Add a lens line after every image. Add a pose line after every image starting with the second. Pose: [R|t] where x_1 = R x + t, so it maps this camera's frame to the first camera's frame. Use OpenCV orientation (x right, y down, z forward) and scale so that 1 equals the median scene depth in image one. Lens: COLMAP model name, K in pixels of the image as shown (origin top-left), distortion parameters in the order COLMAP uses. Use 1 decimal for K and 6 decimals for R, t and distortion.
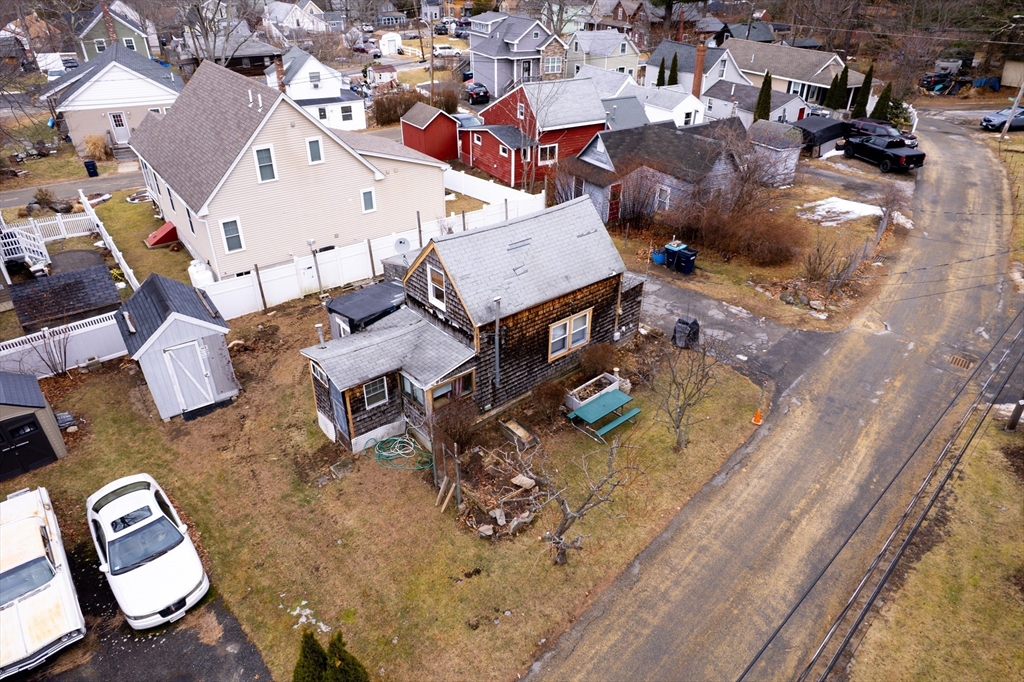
lens RADIAL K [[658.9, 0, 515.7], [0, 658.9, 339.4], [0, 0, 1]] dist [-0.073035, 0.062425]
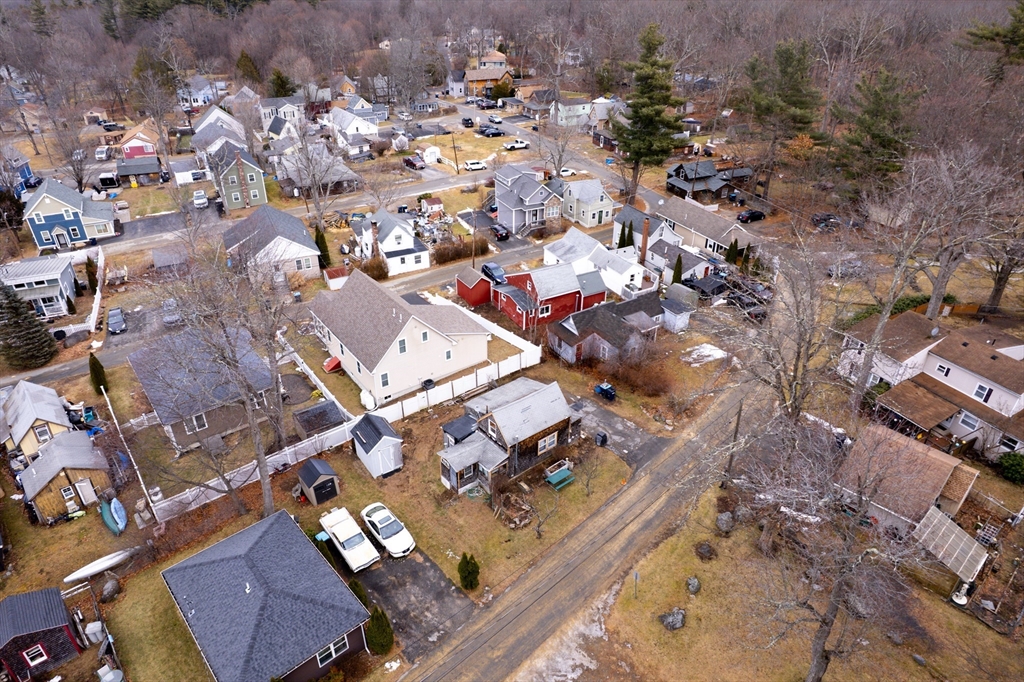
lens RADIAL K [[658.9, 0, 514.1], [0, 658.9, 338.7], [0, 0, 1]] dist [-0.073035, 0.062425]
pose [[0.999758, 0.010843, -0.019152, 0.005113], [-0.010914, 0.999934, -0.003594, -0.368022], [0.019112, 0.003802, 0.999810, -1.332911]]
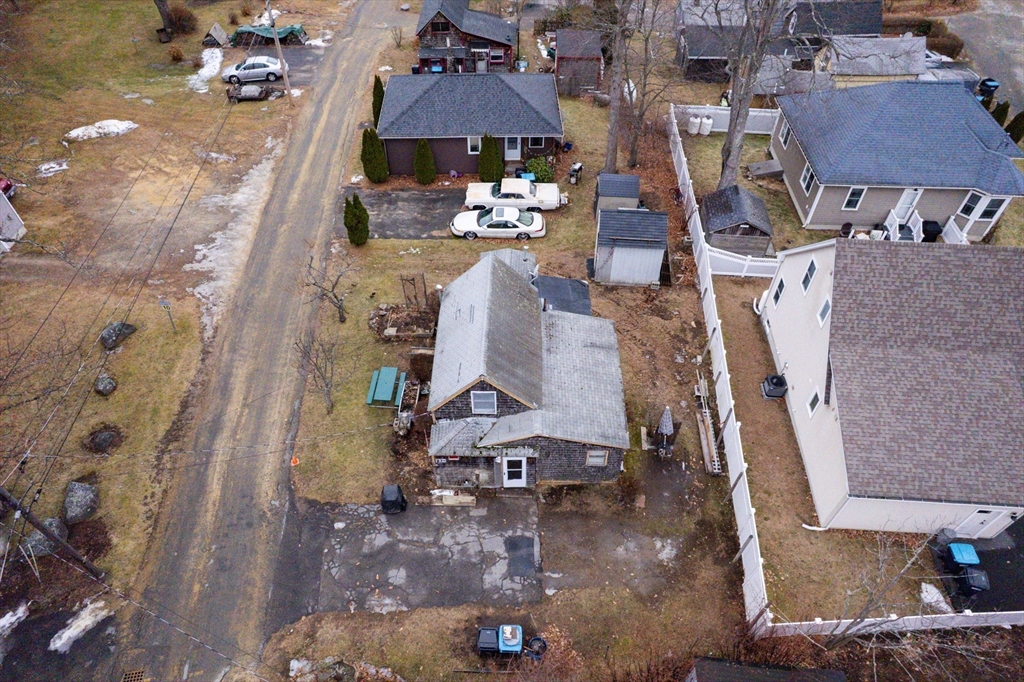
lens RADIAL K [[658.9, 0, 514.1], [0, 658.9, 336.3], [0, 0, 1]] dist [-0.073035, 0.062425]
pose [[-0.662406, 0.540443, -0.518786, 0.572119], [-0.396100, 0.335122, 0.854868, -1.129222], [0.635864, 0.771761, -0.007917, 1.017790]]
